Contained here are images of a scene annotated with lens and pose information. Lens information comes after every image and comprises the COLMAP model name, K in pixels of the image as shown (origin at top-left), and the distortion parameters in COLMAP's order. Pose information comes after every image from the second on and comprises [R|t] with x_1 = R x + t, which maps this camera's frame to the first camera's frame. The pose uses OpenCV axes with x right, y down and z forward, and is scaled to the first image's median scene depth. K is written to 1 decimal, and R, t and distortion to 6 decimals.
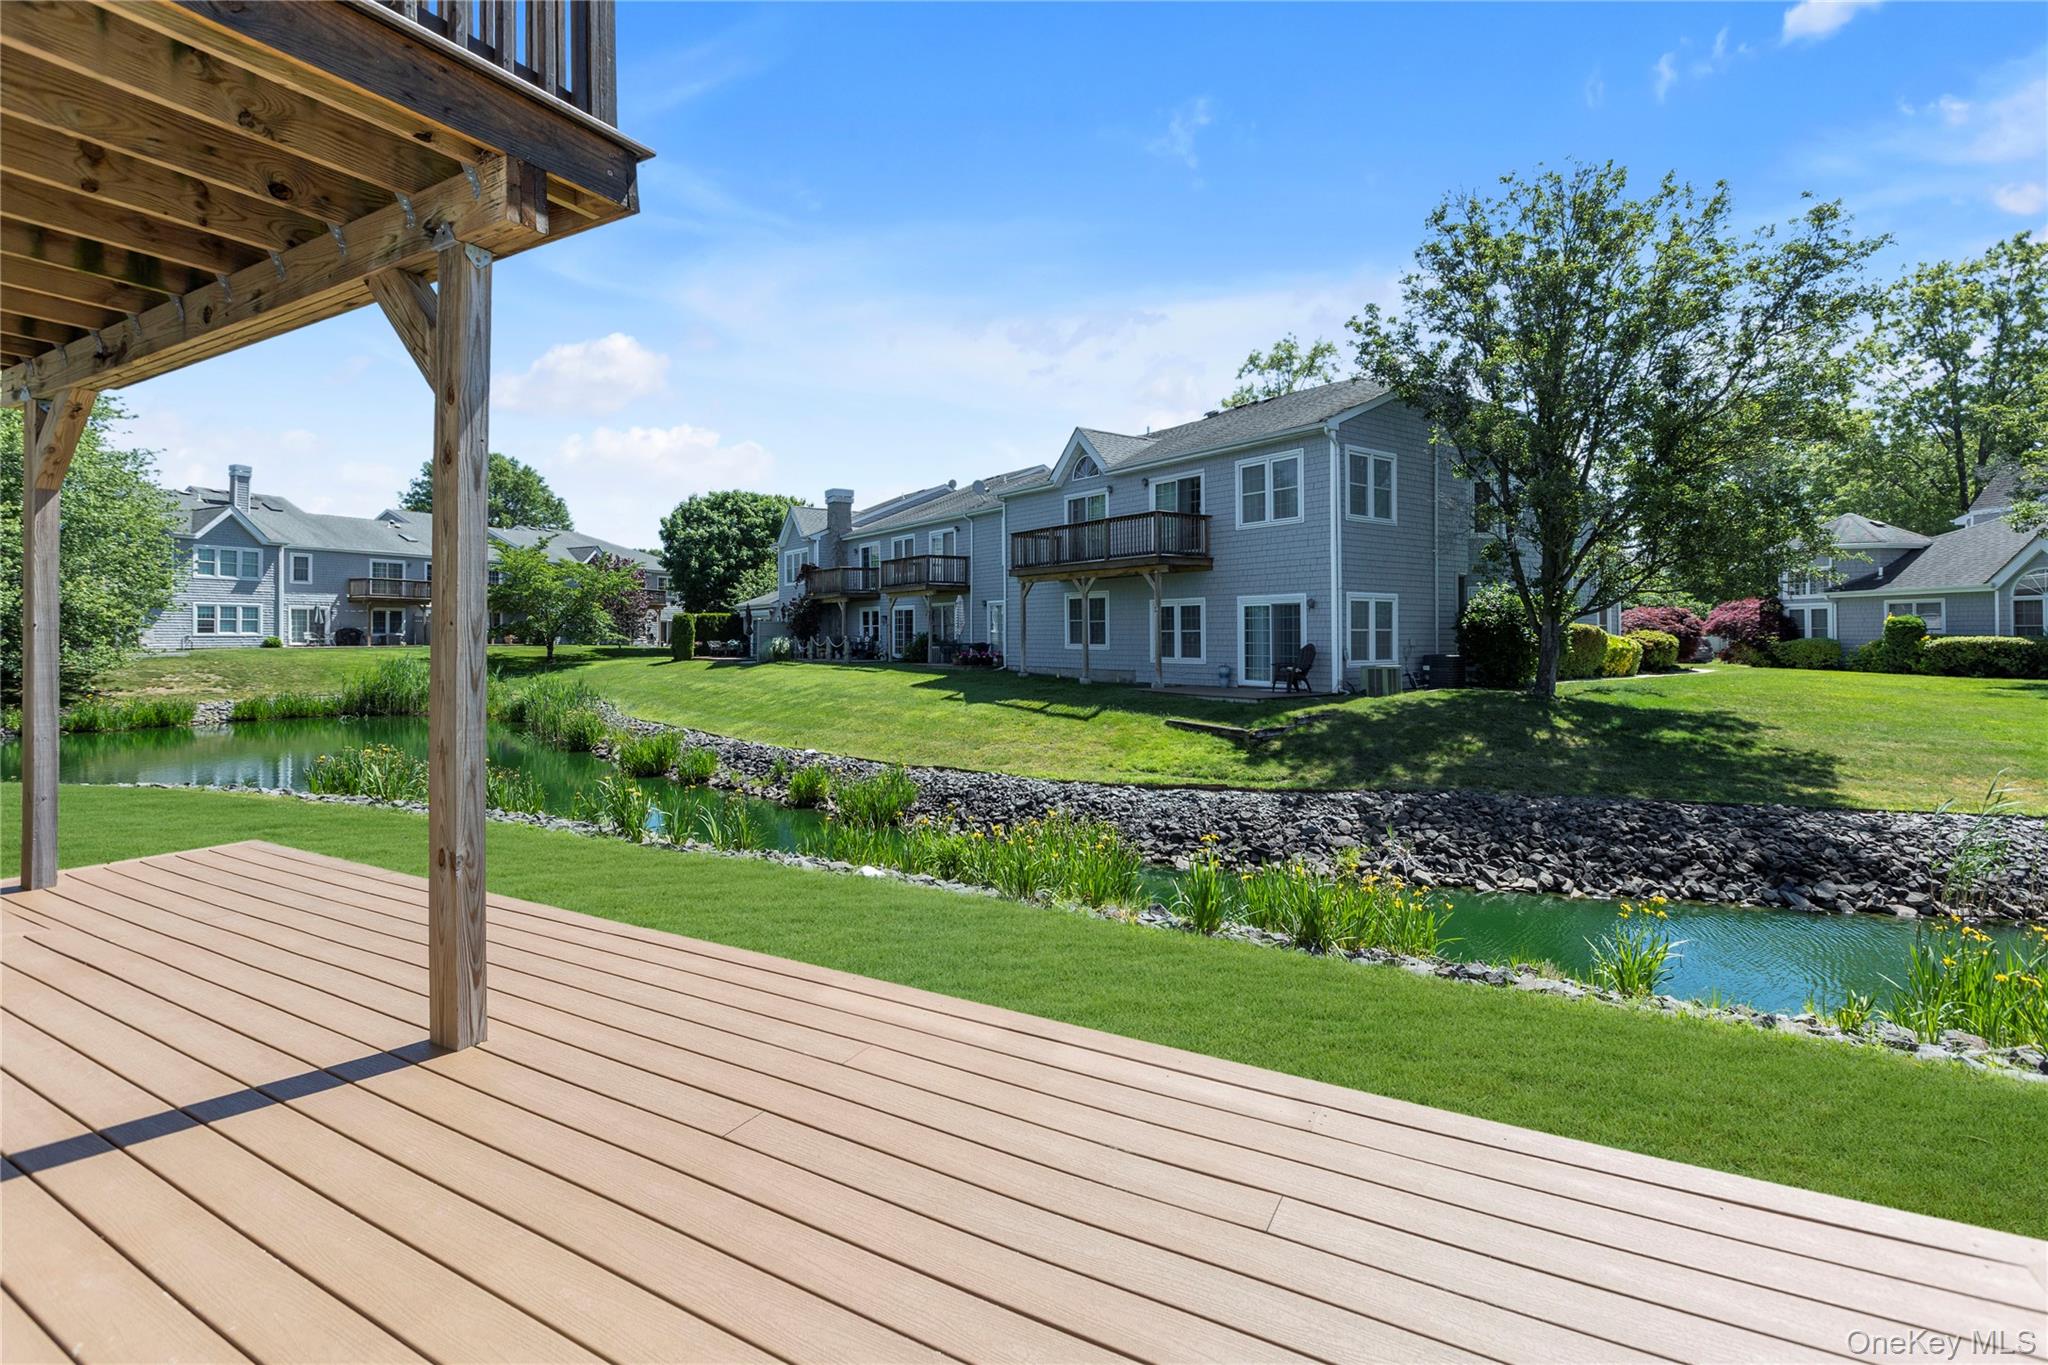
lens RADIAL K [[946.3, 0, 1014.0], [0, 946.3, 636.4], [0, 0, 1]] dist [0.001816, 0.001236]
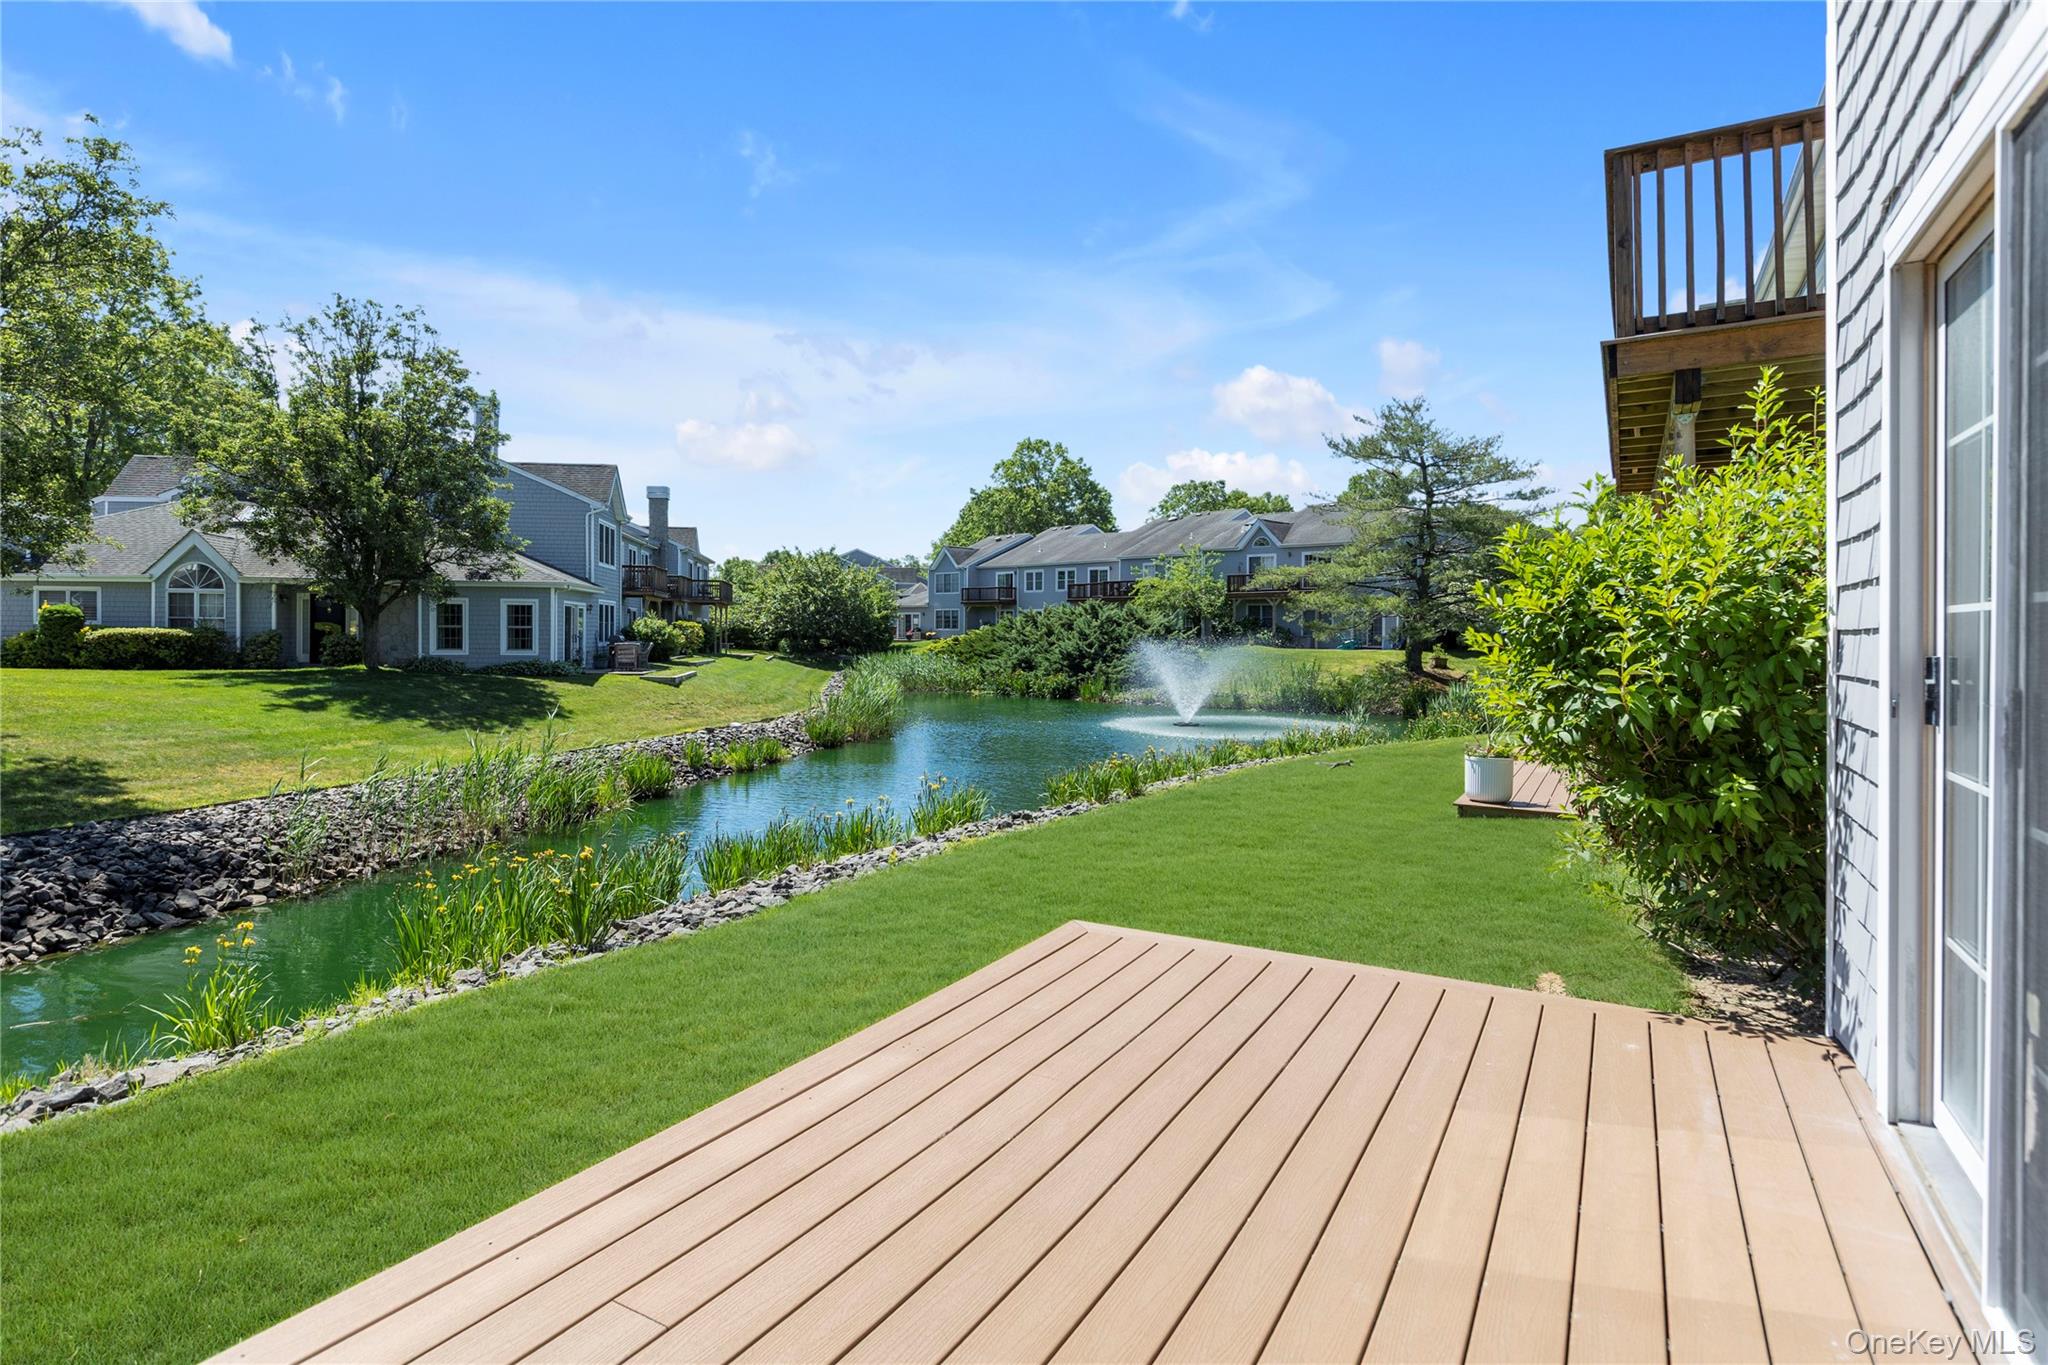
lens RADIAL K [[1077.7, 0, 1030.4], [0, 1077.7, 632.7], [0, 0, 1]] dist [-0.000668, -0.000794]
pose [[-0.017087, 0.004118, 0.999846, -0.191175], [-0.008727, 0.999953, -0.004268, 0.003303], [-0.999816, -0.008799, -0.017051, 0.173729]]
